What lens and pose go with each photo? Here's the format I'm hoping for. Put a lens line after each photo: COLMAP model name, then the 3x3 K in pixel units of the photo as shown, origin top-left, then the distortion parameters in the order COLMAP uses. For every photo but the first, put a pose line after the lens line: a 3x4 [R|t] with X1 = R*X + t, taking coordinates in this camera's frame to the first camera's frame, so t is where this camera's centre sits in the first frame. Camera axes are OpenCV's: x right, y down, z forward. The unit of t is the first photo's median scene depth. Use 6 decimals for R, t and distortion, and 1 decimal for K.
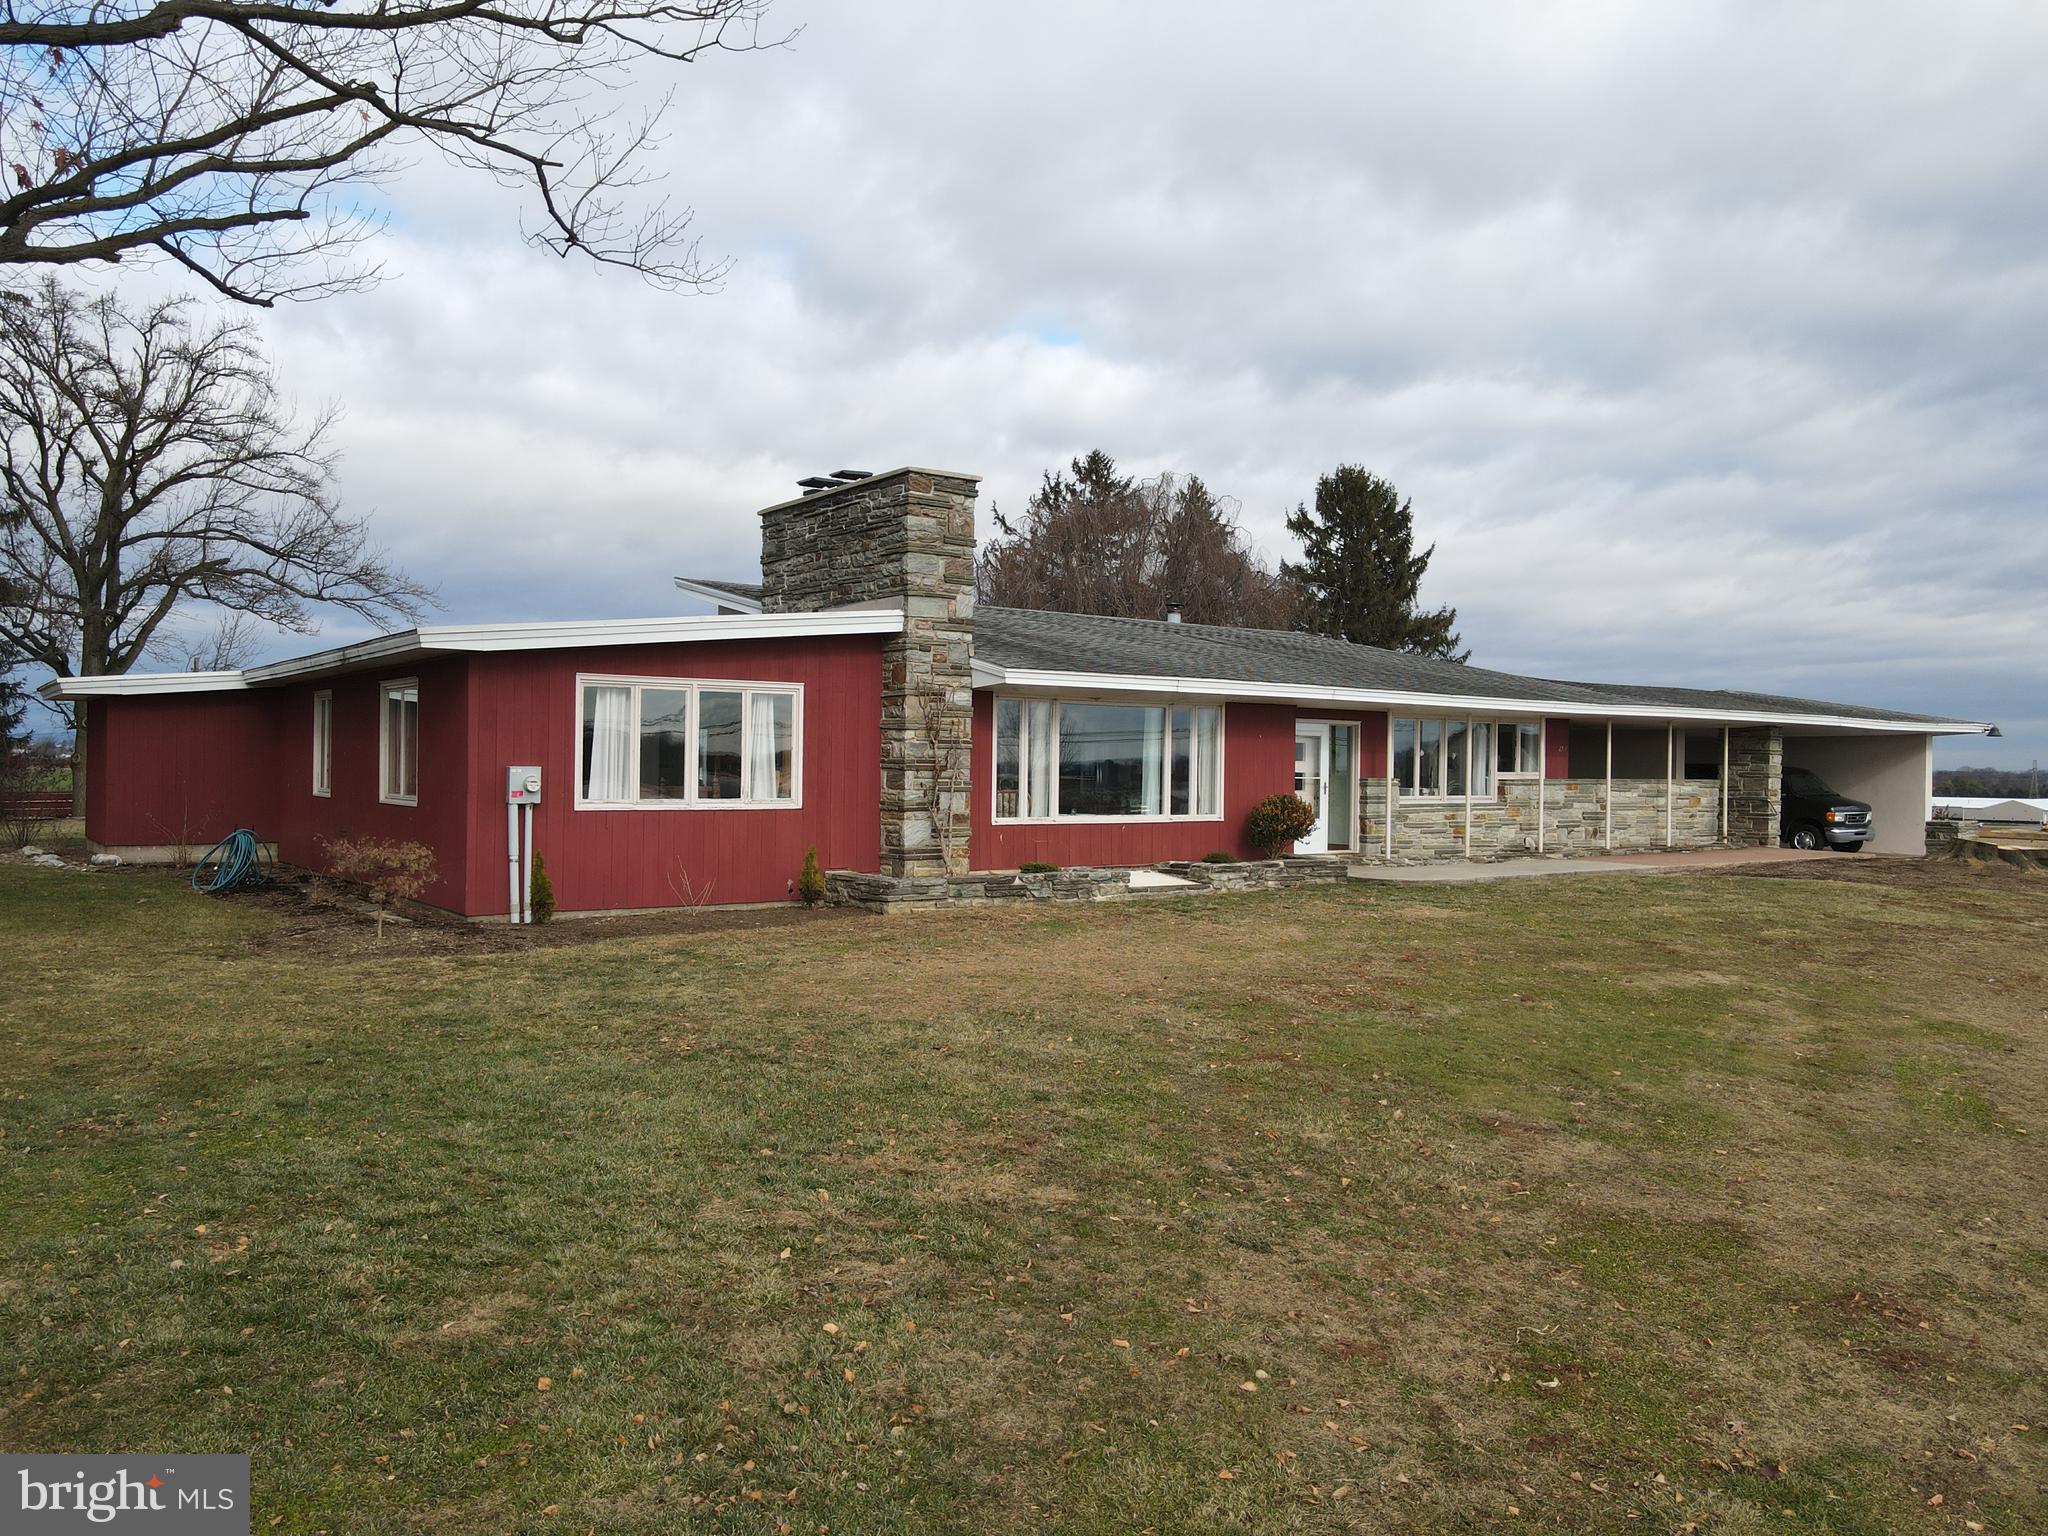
lens RADIAL K [[1507.9, 0, 1021.0], [0, 1507.9, 770.8], [0, 0, 1]] dist [-0.004400, 0.032989]
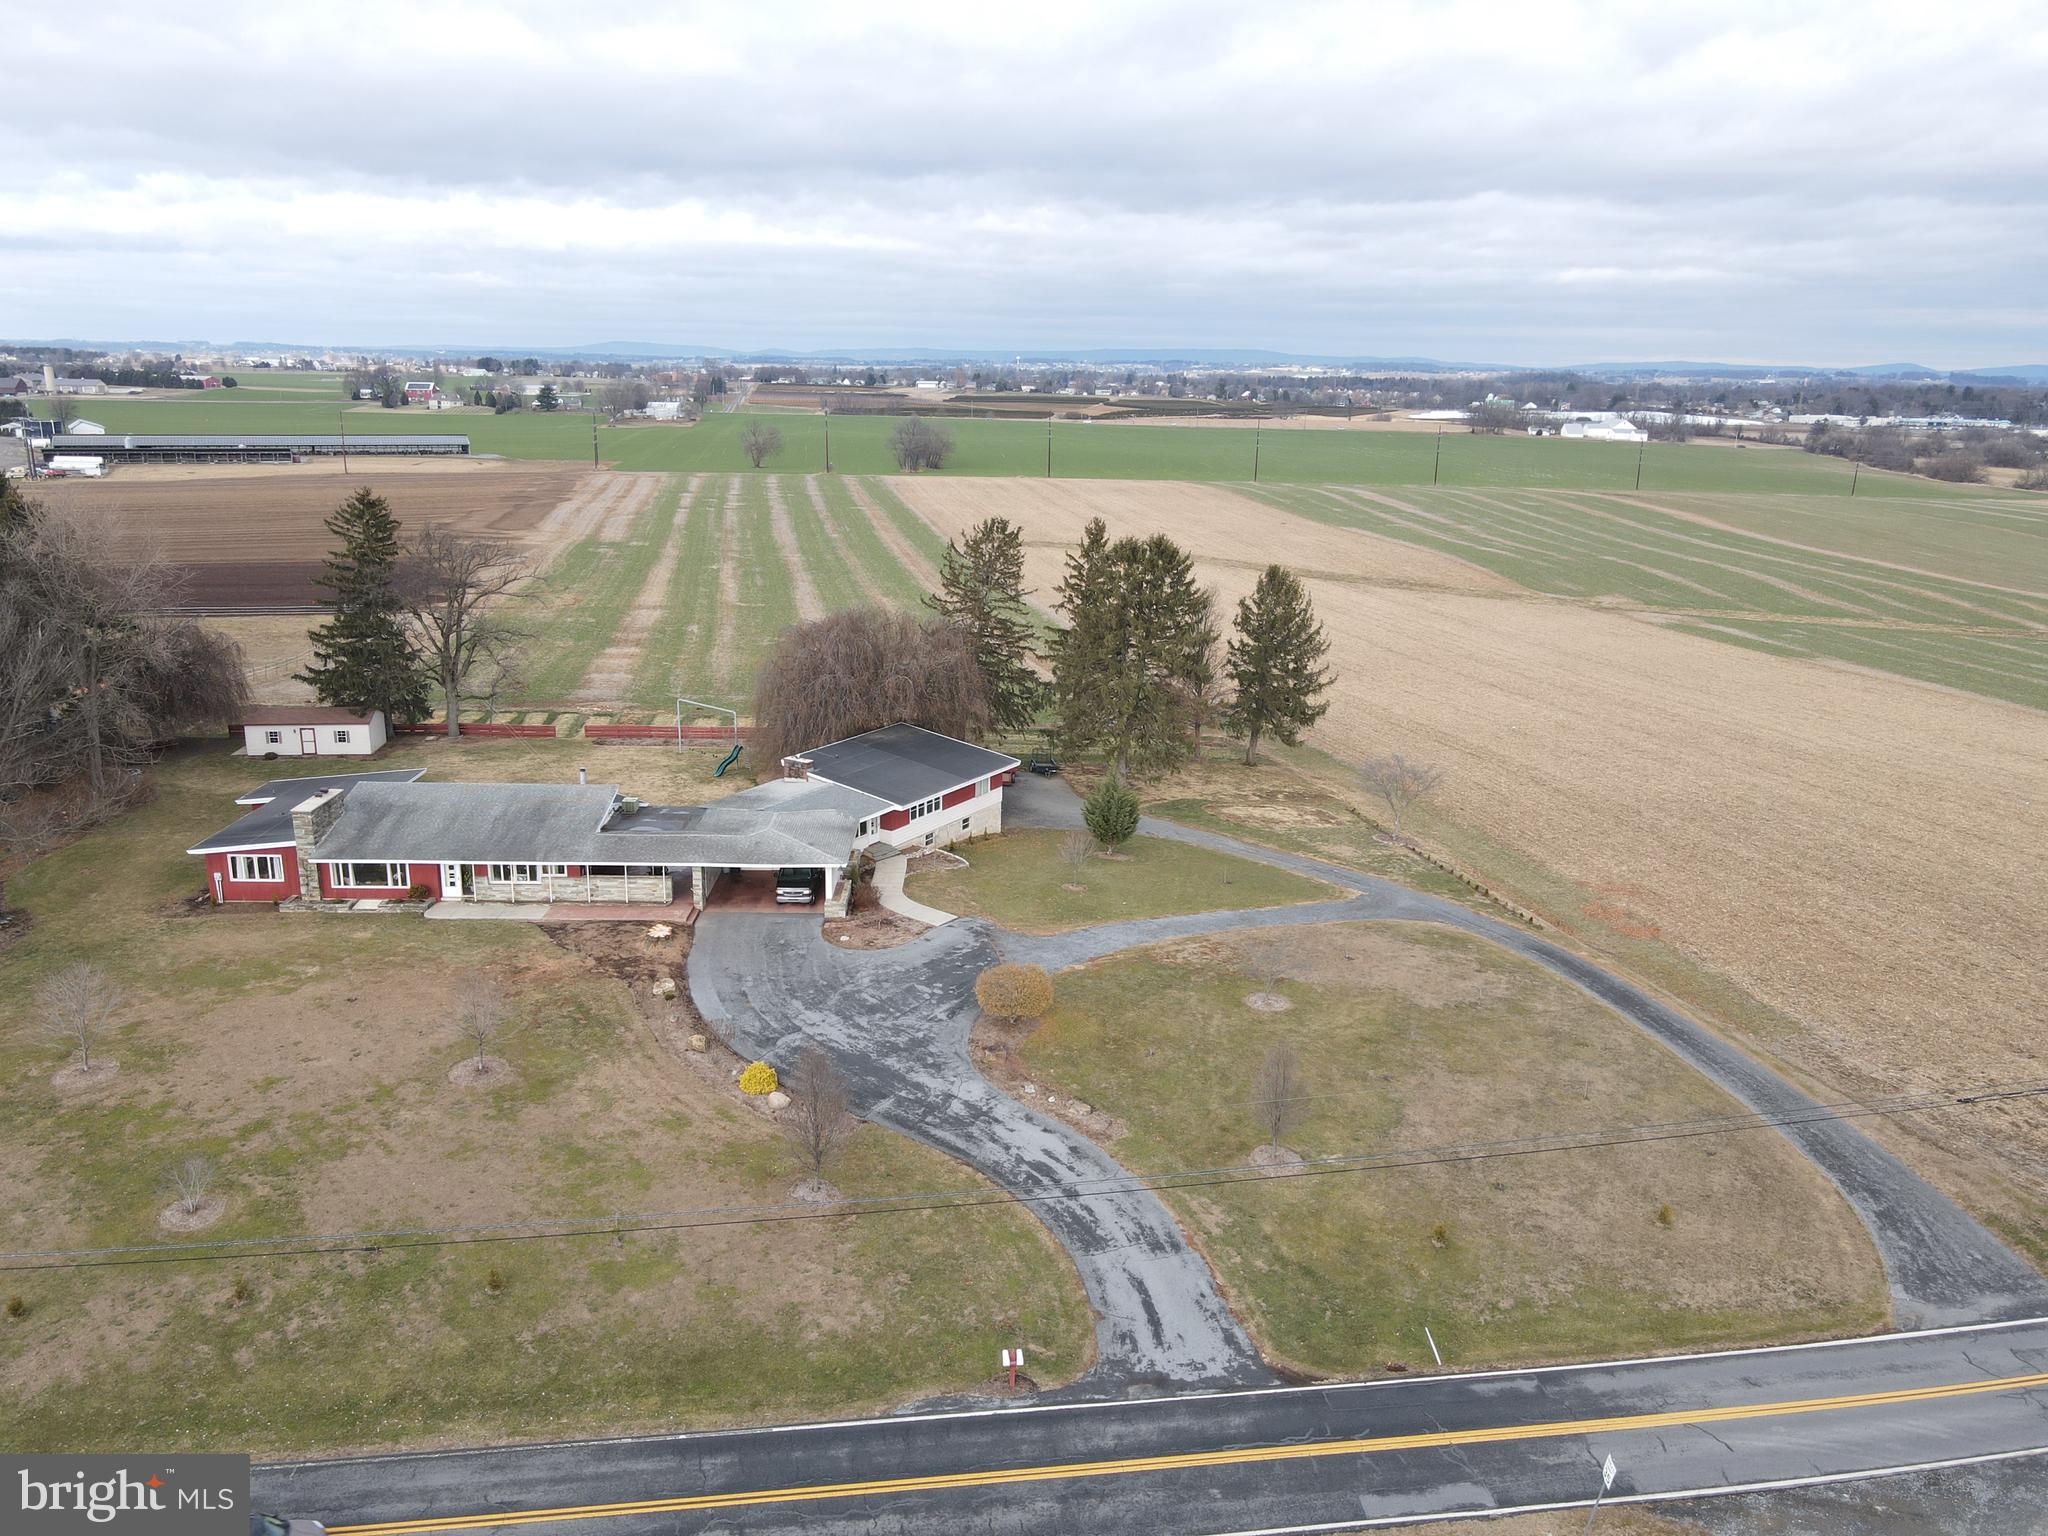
lens RADIAL K [[1507.9, 0, 1026.9], [0, 1507.9, 761.7], [0, 0, 1]] dist [-0.004400, 0.032989]
pose [[0.816543, 0.150004, -0.557455, 3.910231], [-0.009595, 0.969044, 0.246703, -1.379743], [0.577205, -0.196095, 0.792705, -1.145004]]
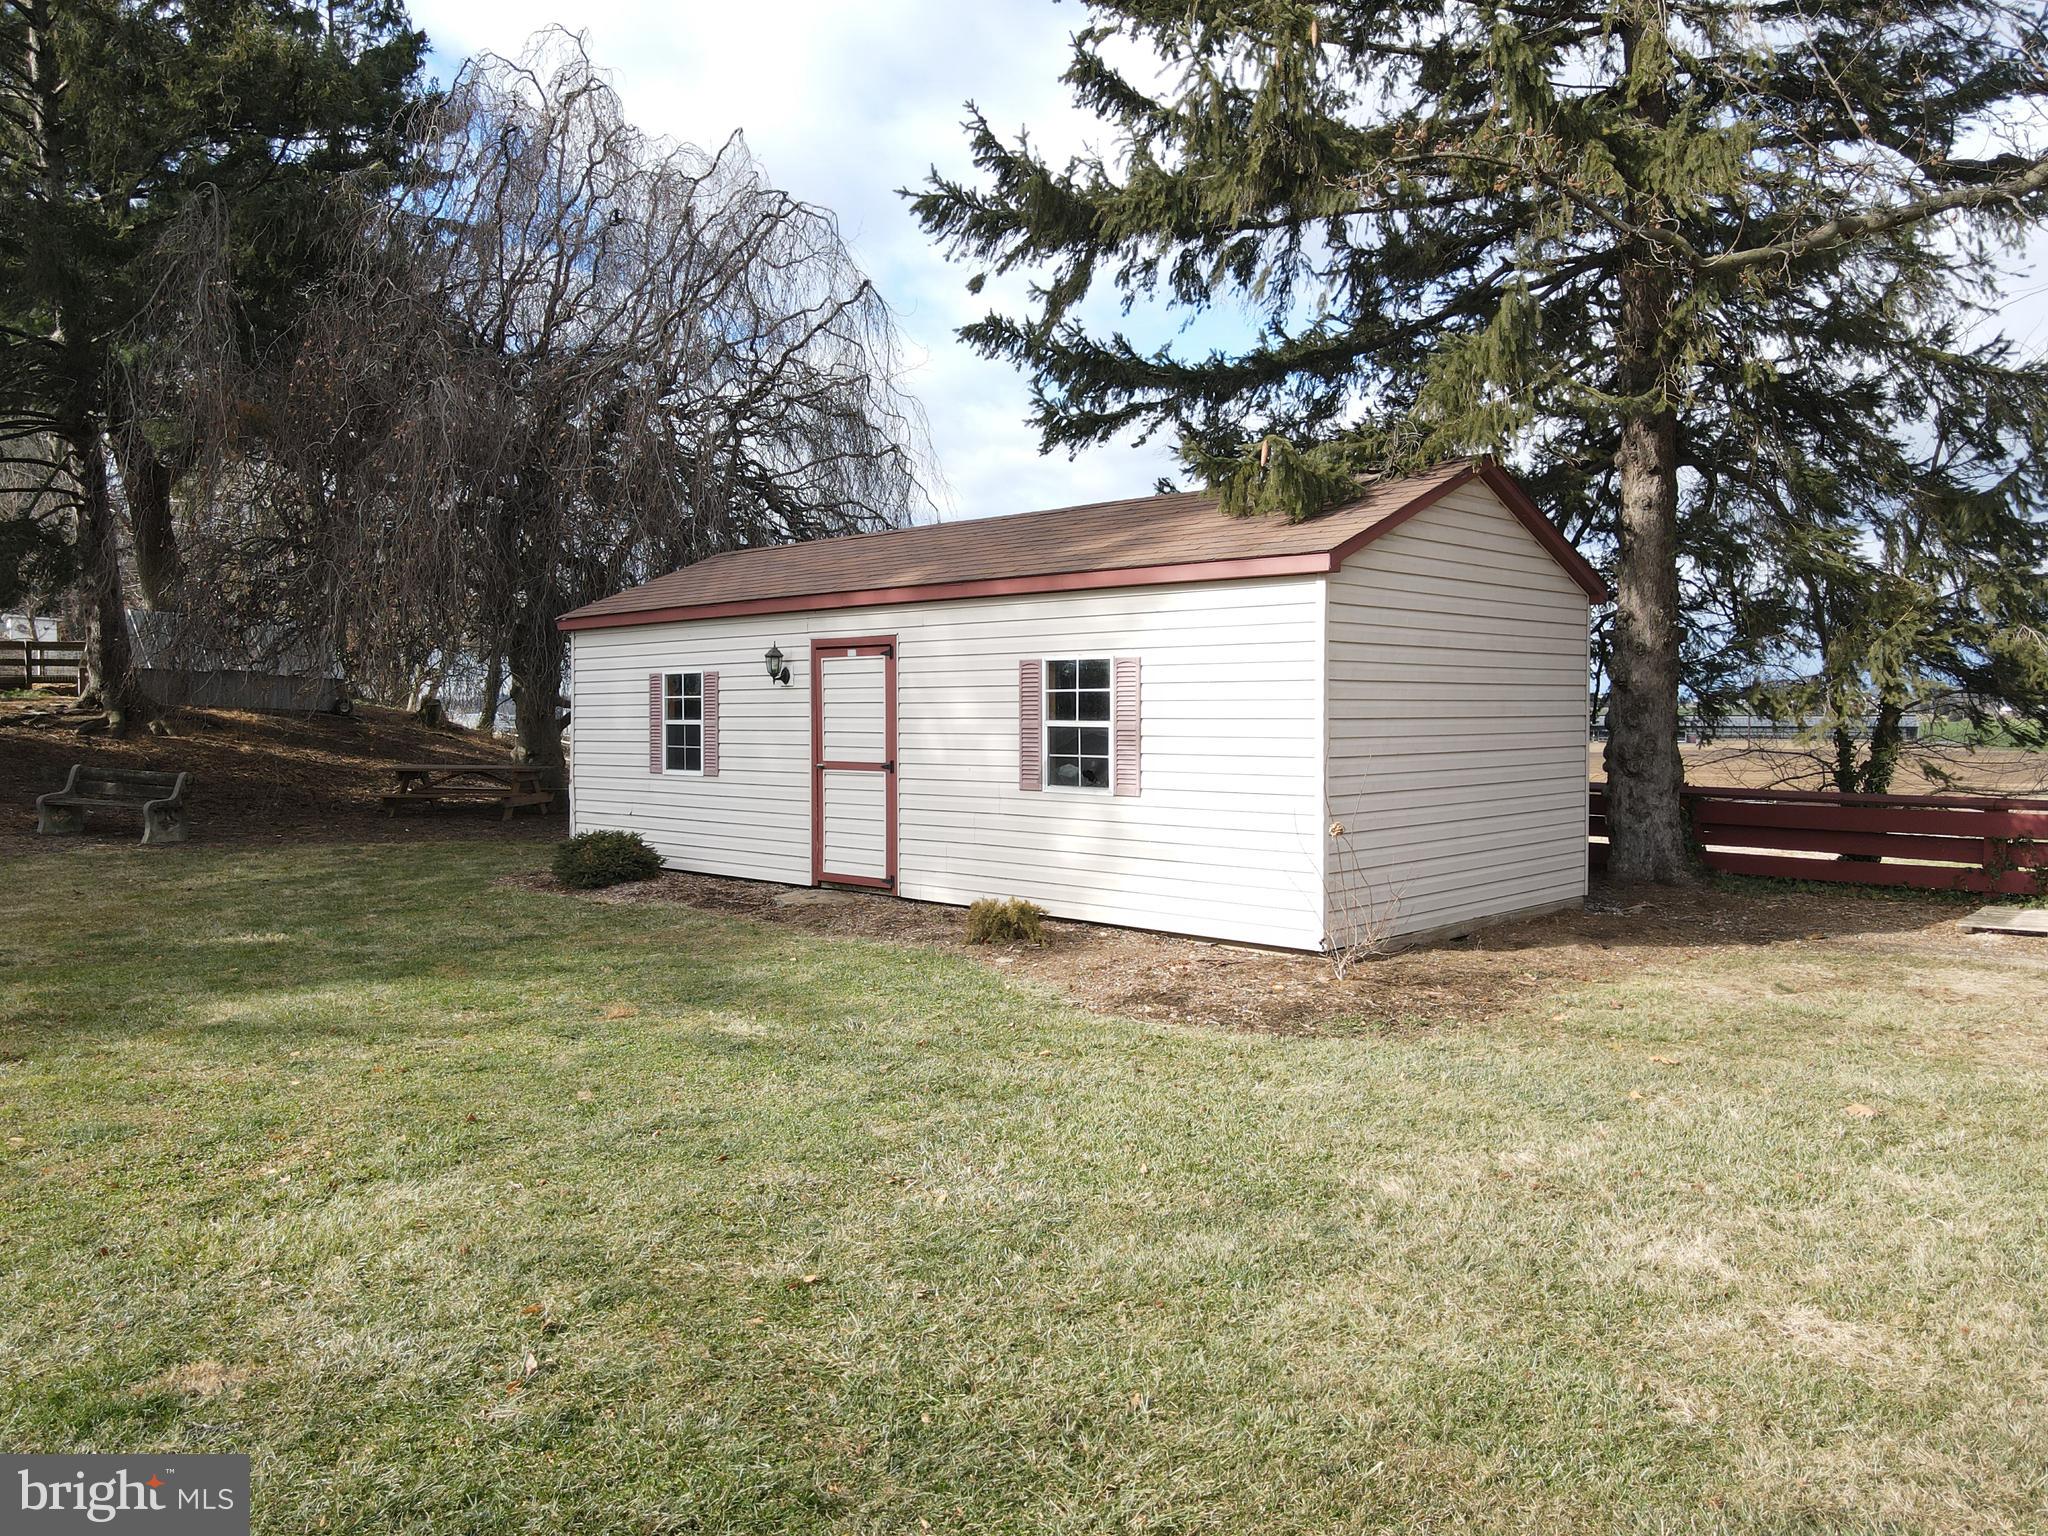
lens RADIAL K [[1507.9, 0, 1019.9], [0, 1507.9, 772.3], [0, 0, 1]] dist [-0.004400, 0.032989]
pose [[0.058019, 0.024457, -0.998016, -1.025243], [-0.008342, 0.999677, 0.024013, 0.006242], [0.998281, 0.006932, 0.058204, 1.944837]]
